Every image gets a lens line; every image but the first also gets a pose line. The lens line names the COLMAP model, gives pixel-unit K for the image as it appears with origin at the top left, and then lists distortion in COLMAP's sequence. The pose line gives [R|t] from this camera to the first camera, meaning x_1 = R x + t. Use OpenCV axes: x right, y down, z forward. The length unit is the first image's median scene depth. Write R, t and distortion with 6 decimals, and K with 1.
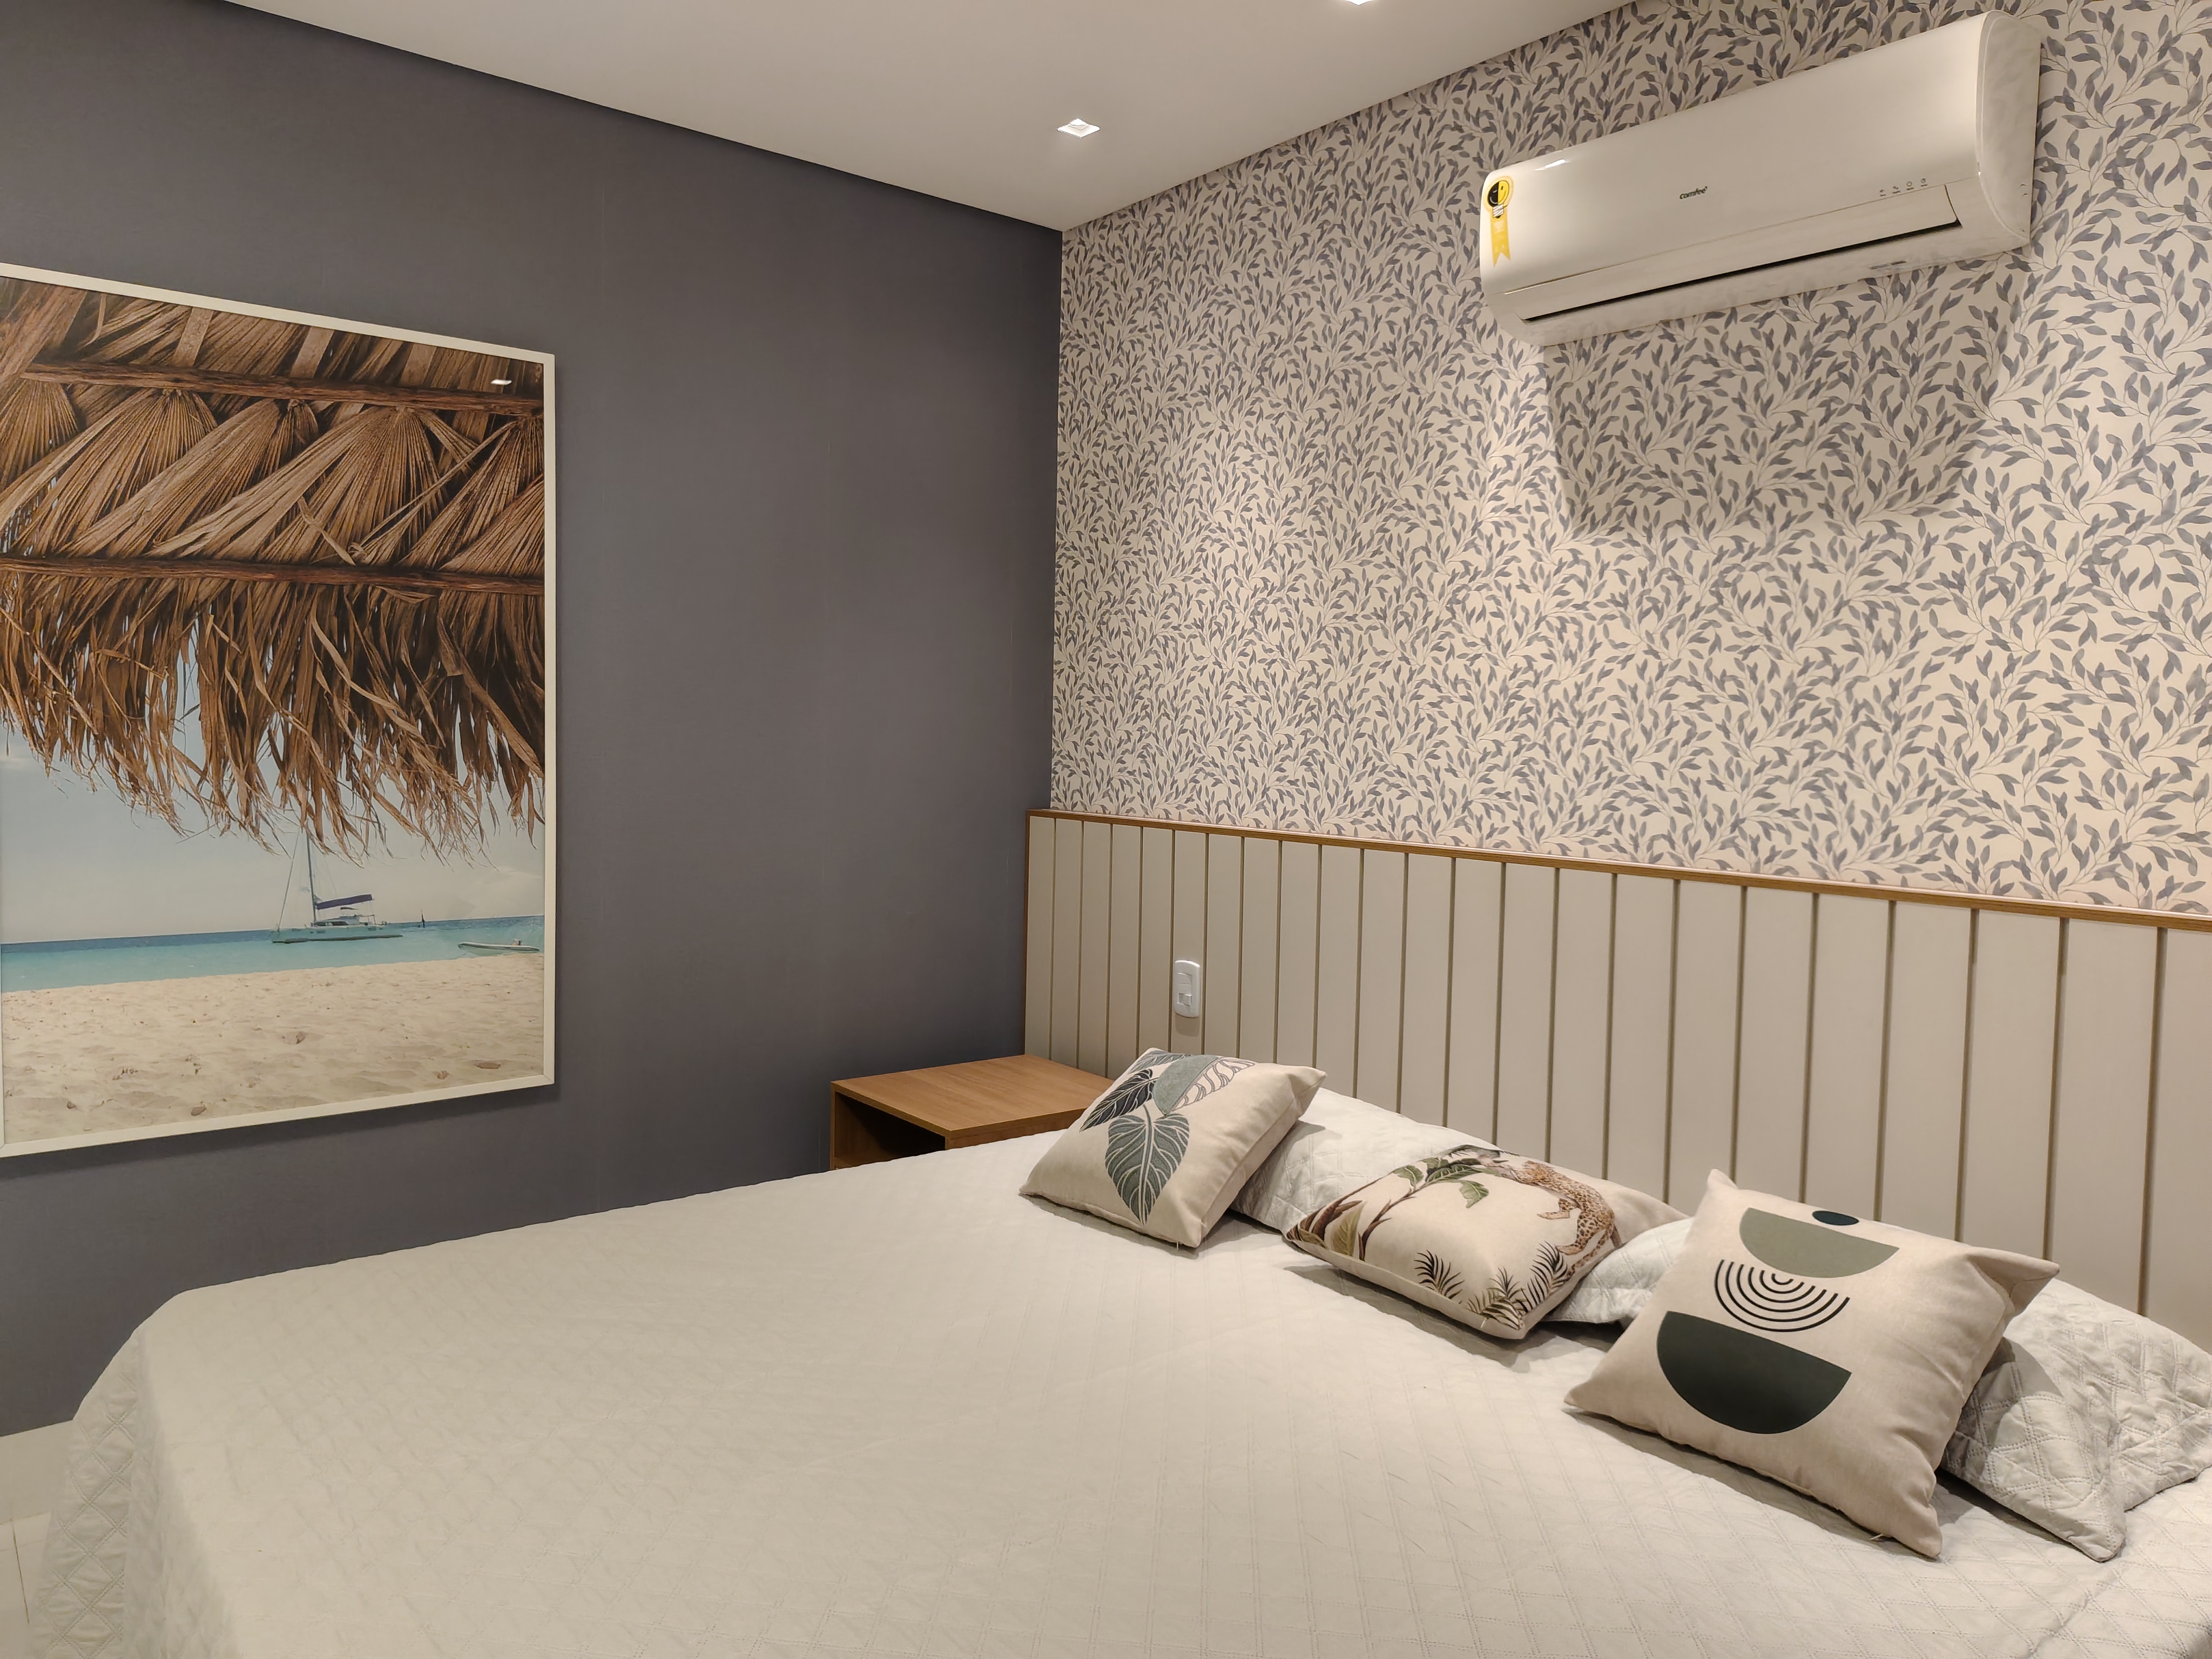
lens RADIAL K [[1526.8, 0, 1085.0], [0, 1526.8, 828.5], [0, 0, 1]] dist [0.027981, -0.028591]
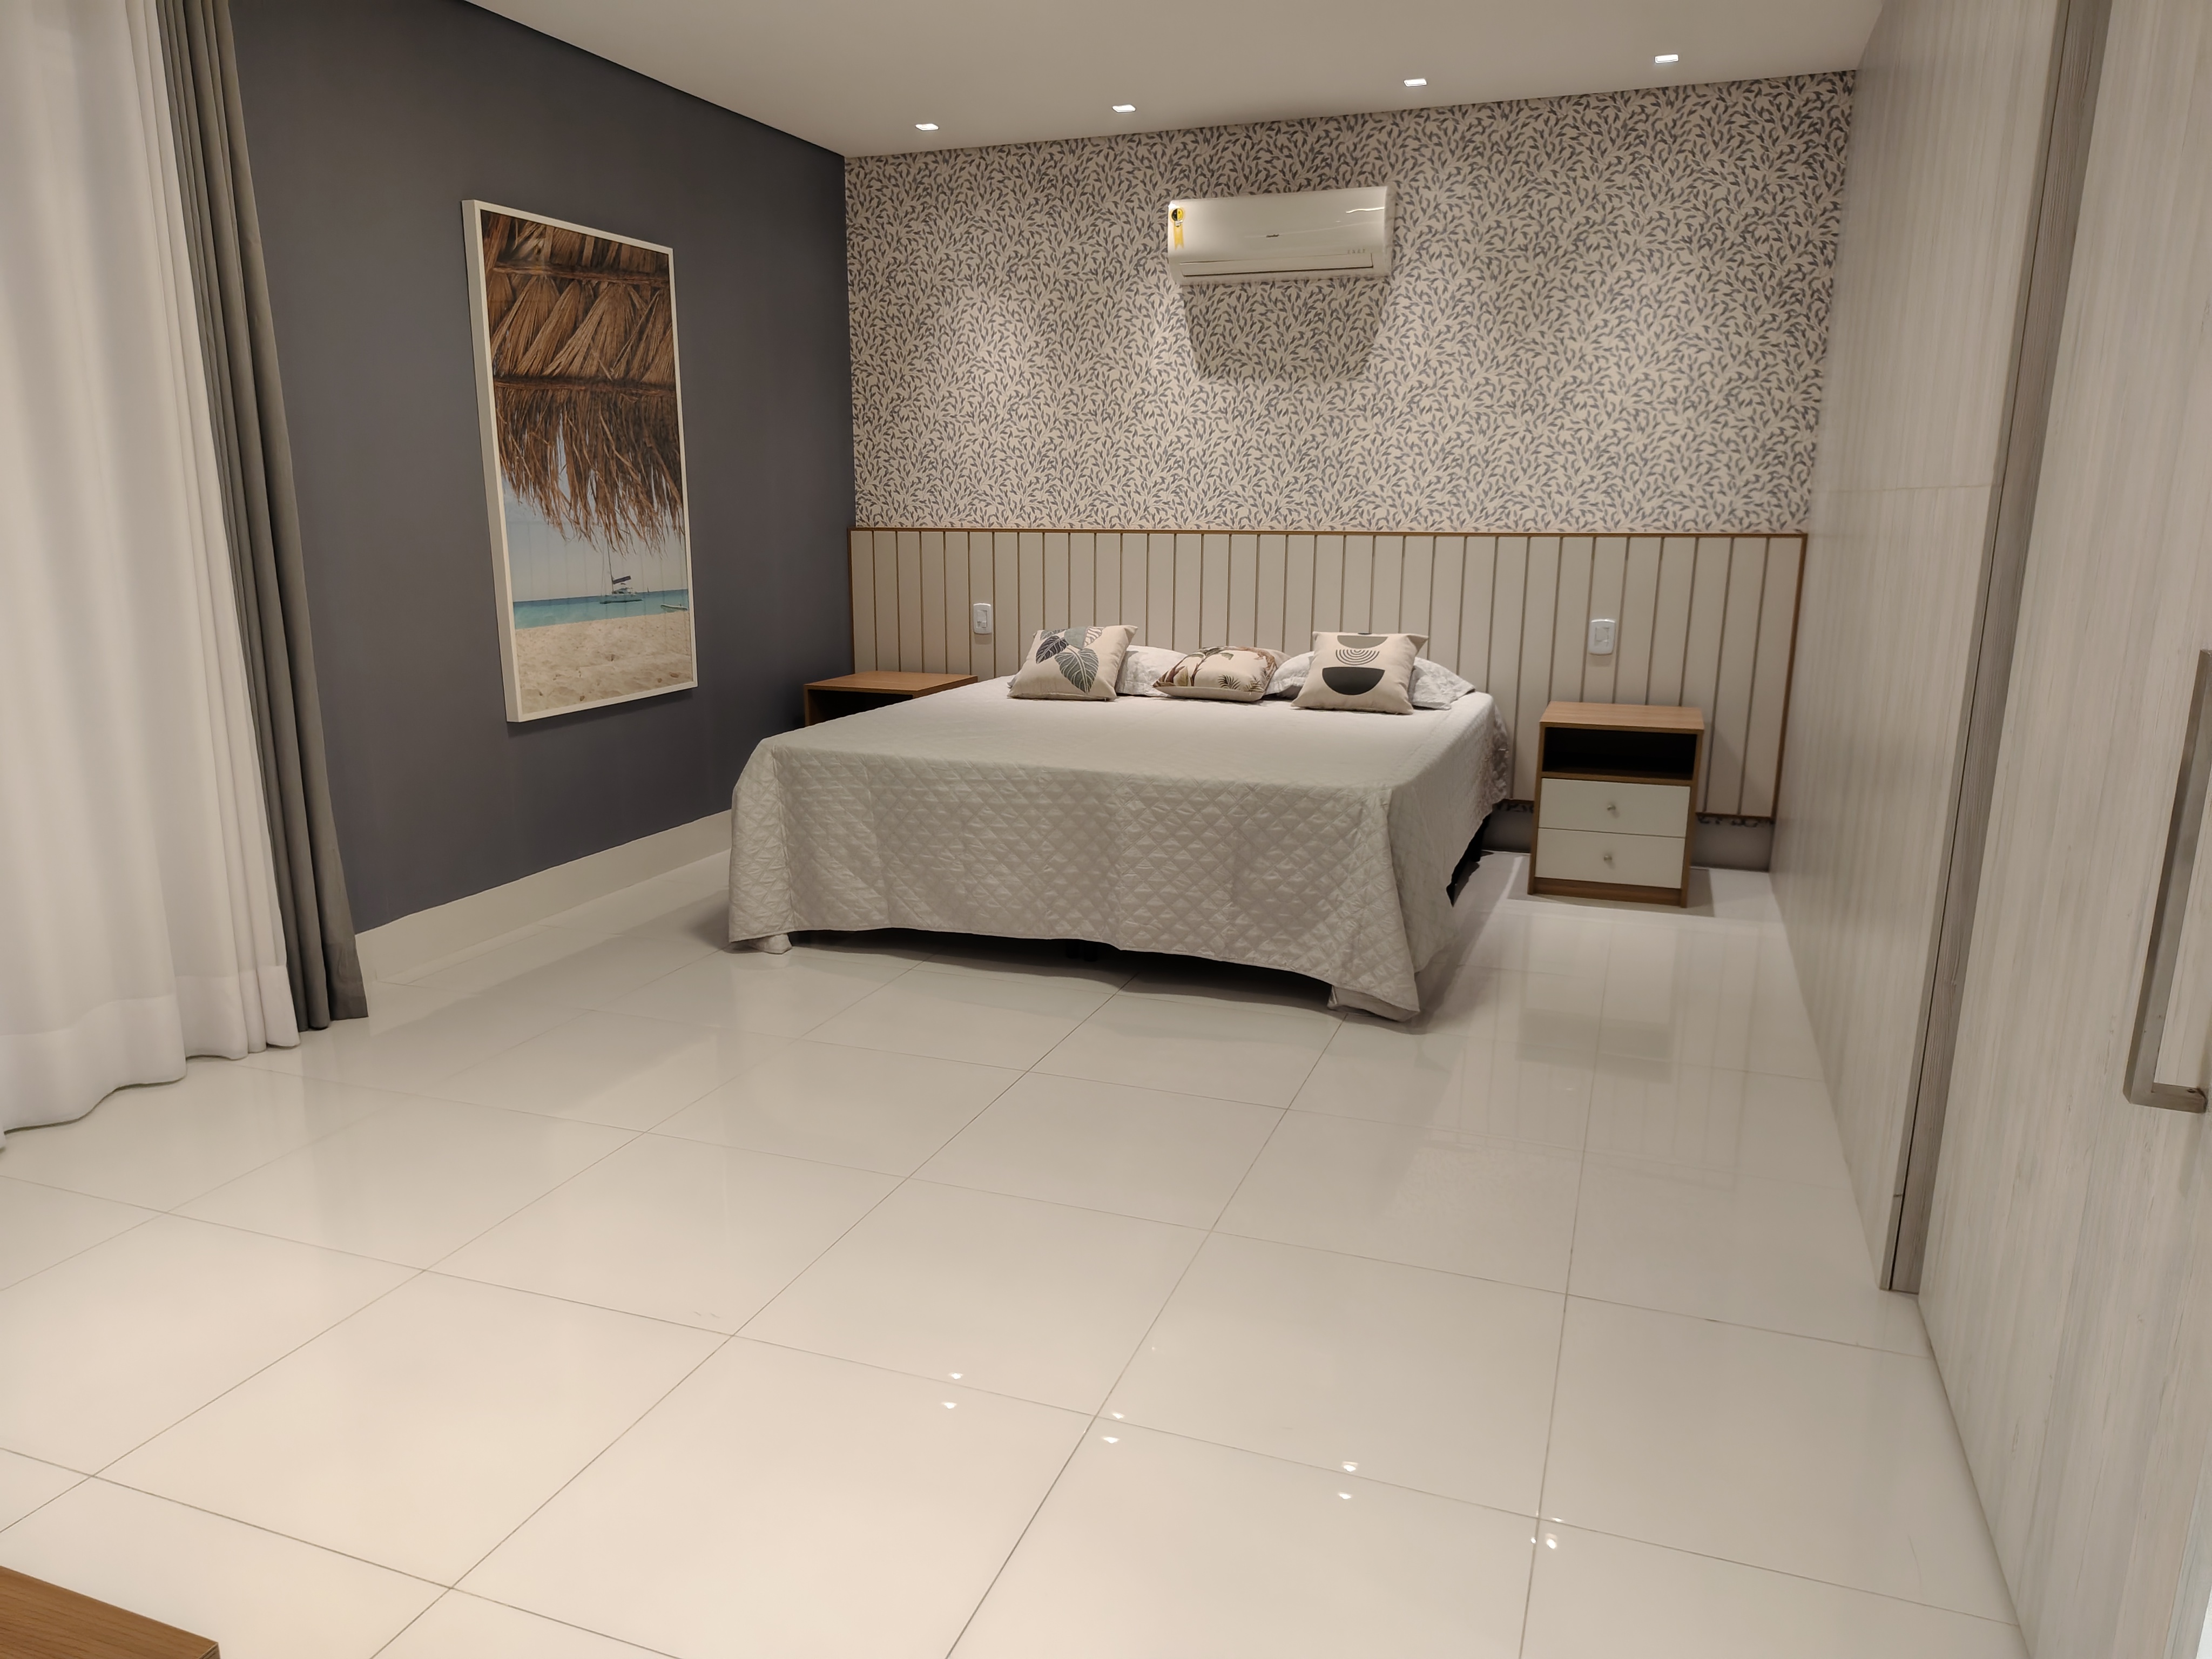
lens RADIAL K [[1554.0, 0, 1027.9], [0, 1554.0, 899.2], [0, 0, 1]] dist [0.040951, 0.001374]
pose [[0.861276, -0.145493, 0.486862, -1.081475], [0.049347, 0.977552, 0.204834, 0.066460], [-0.505735, -0.152394, 0.849122, -0.882761]]
